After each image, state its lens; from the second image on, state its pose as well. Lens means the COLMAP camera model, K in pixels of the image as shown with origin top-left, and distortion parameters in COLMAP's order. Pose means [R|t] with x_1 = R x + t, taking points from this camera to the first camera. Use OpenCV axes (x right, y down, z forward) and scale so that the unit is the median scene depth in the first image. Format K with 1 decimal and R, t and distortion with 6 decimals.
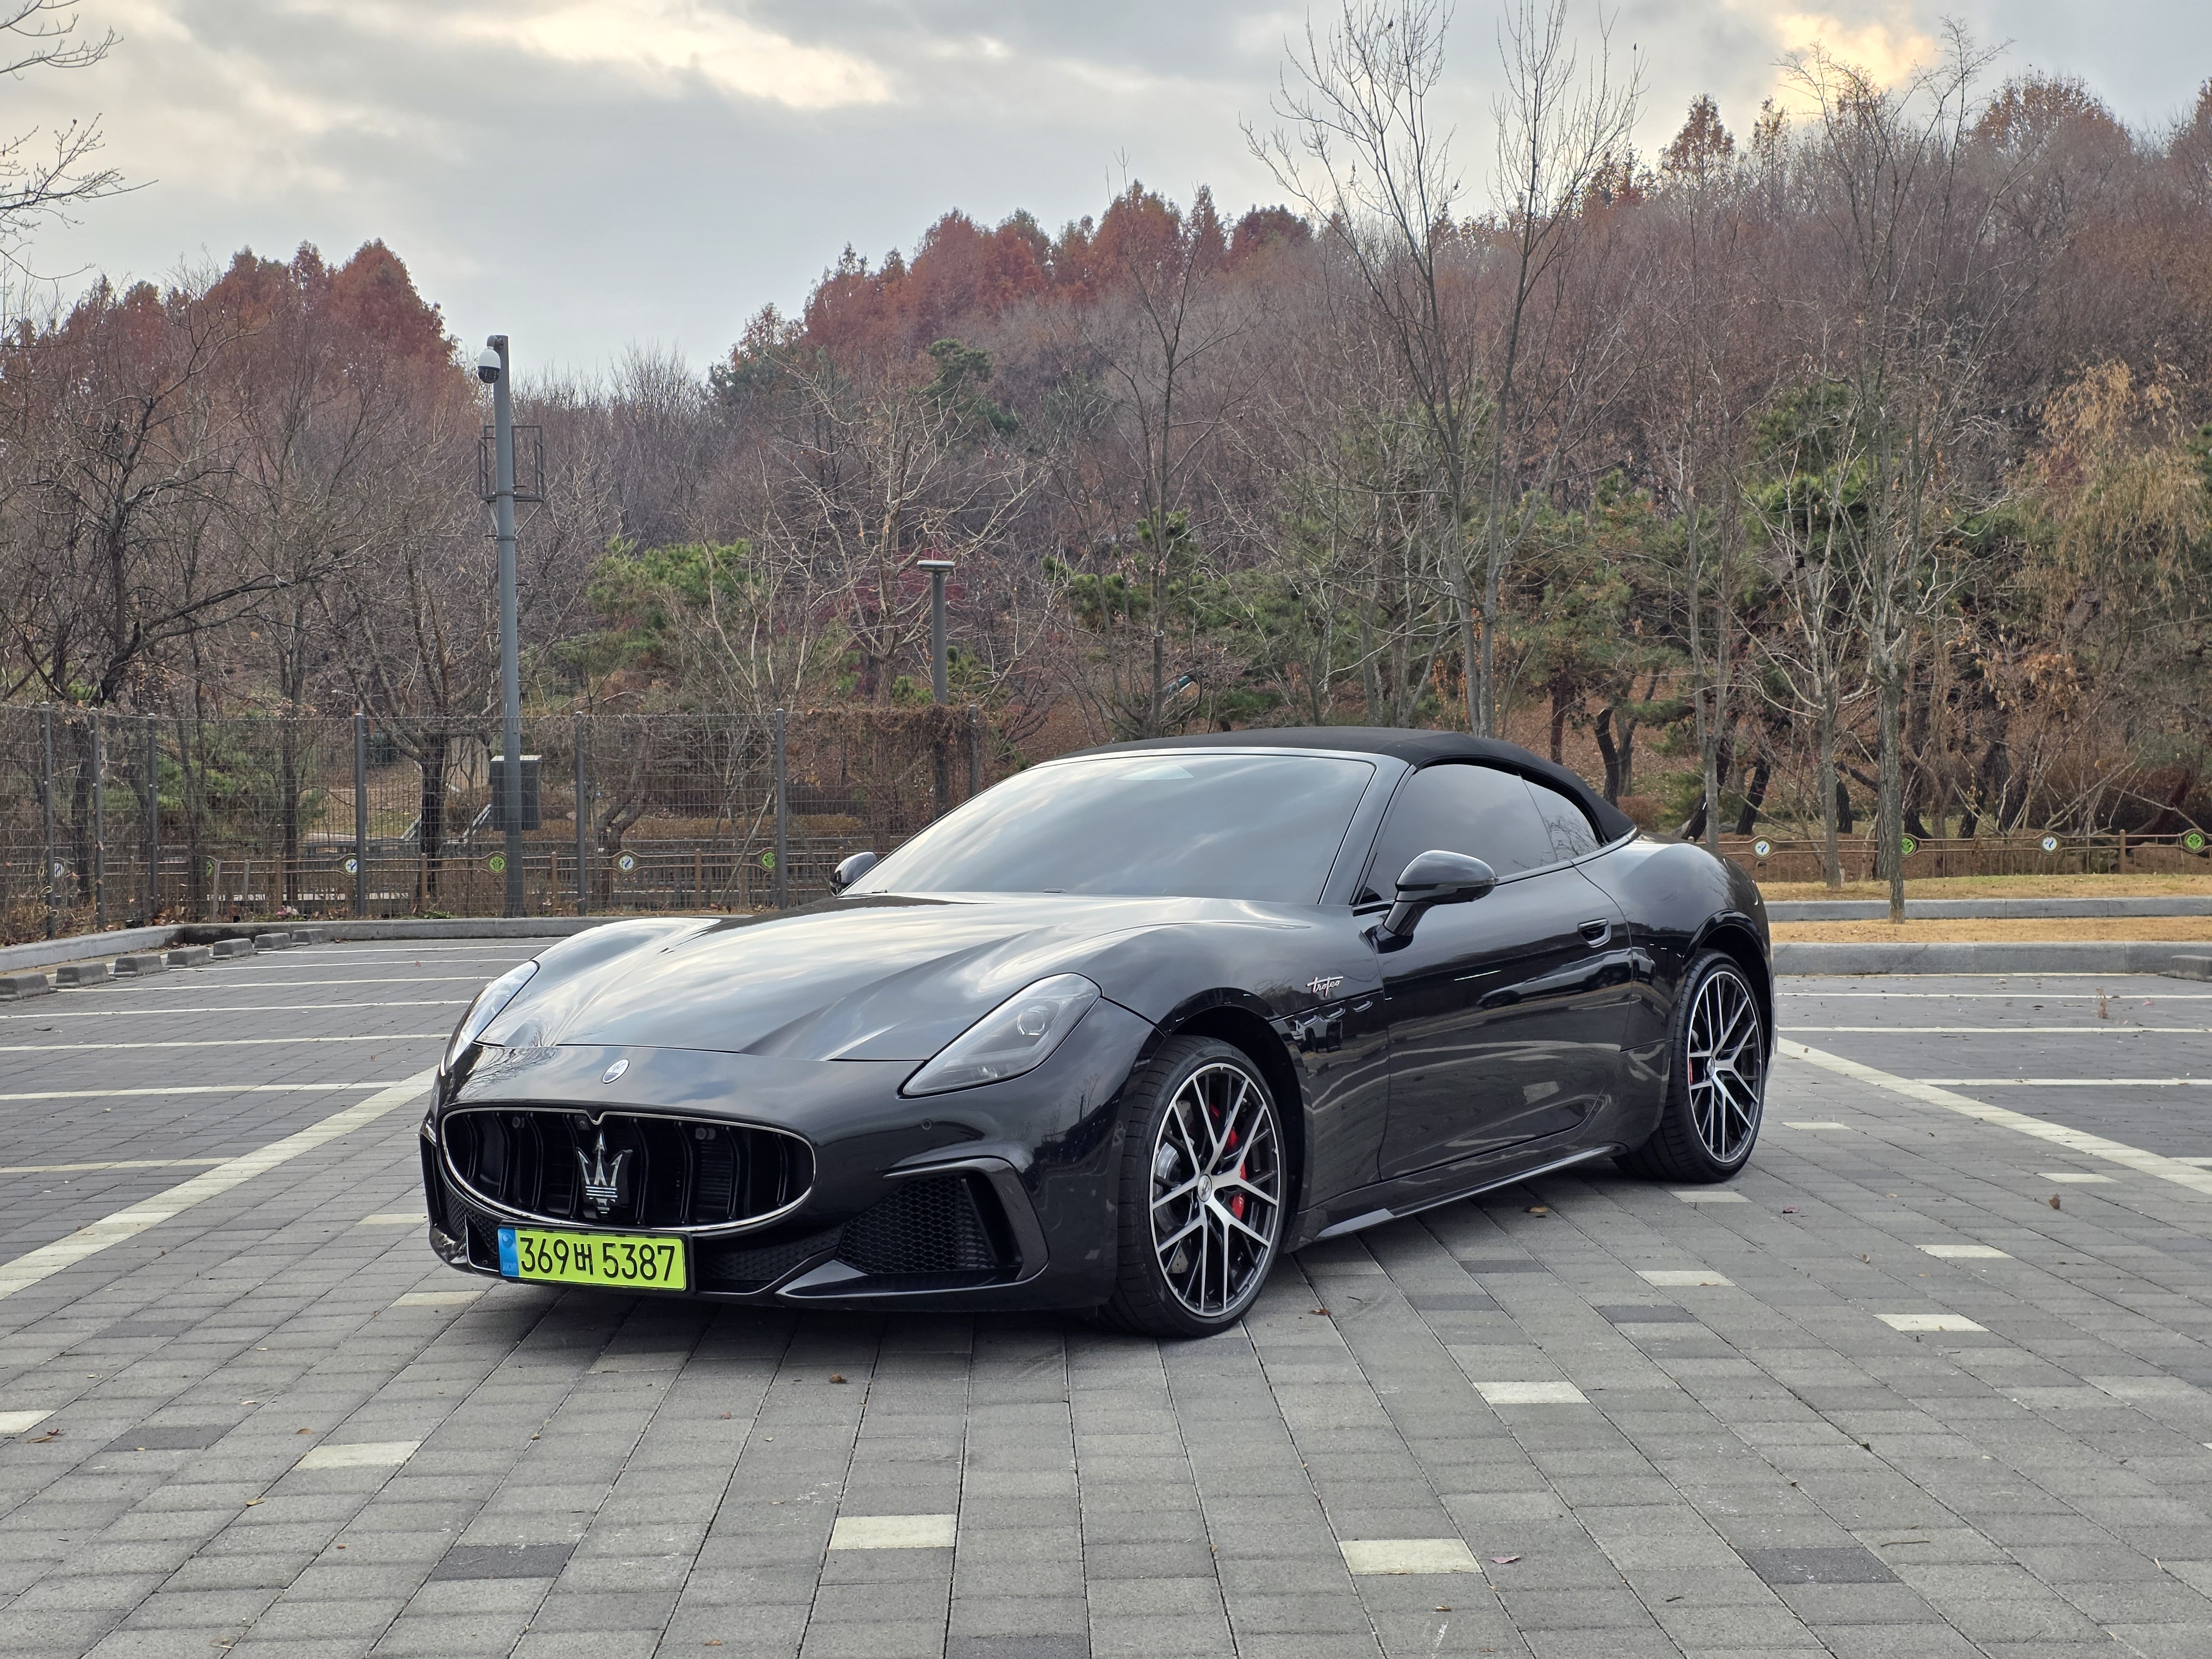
lens RADIAL K [[2919.4, 0, 1113.7], [0, 2919.4, 821.5], [0, 0, 1]] dist [0.090946, 0.000000]
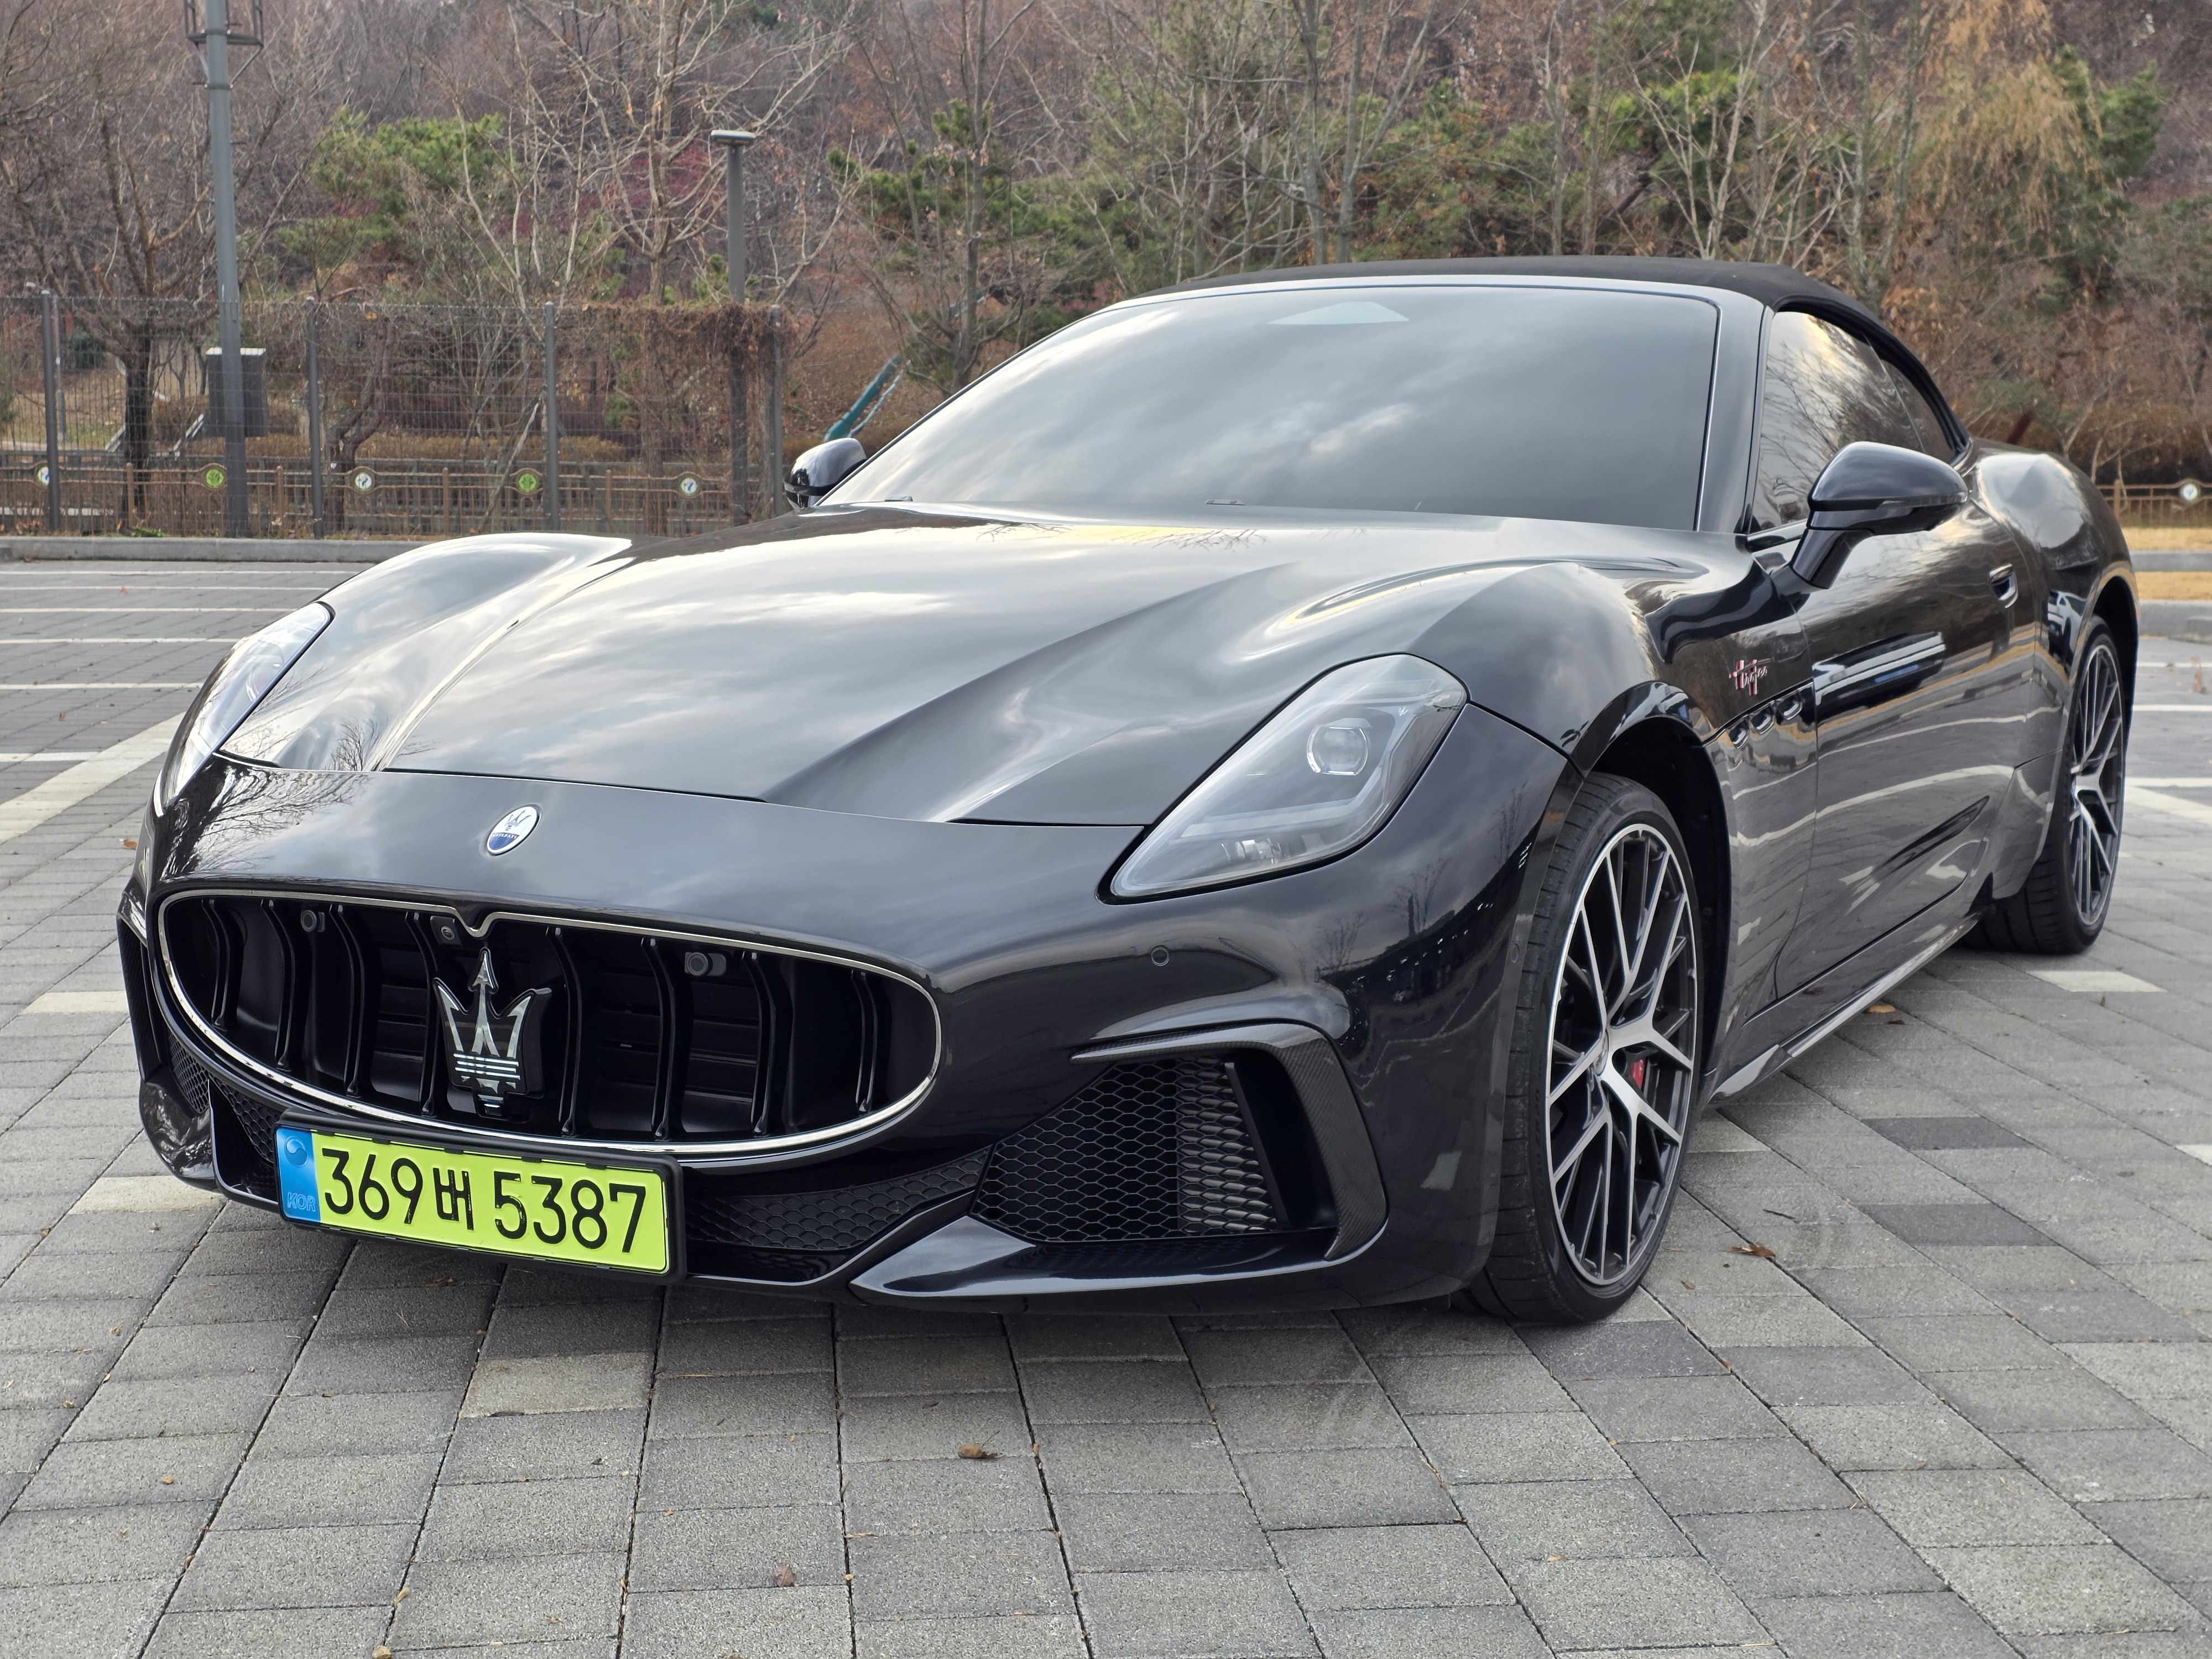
lens RADIAL K [[2919.4, 0, 1102.7], [0, 2919.4, 853.6], [0, 0, 1]] dist [0.090946, 0.000000]
pose [[0.996185, 0.011855, 0.086461, -0.055404], [-0.023240, 0.990992, 0.131887, 0.010001], [-0.084119, -0.133394, 0.987487, 0.242934]]
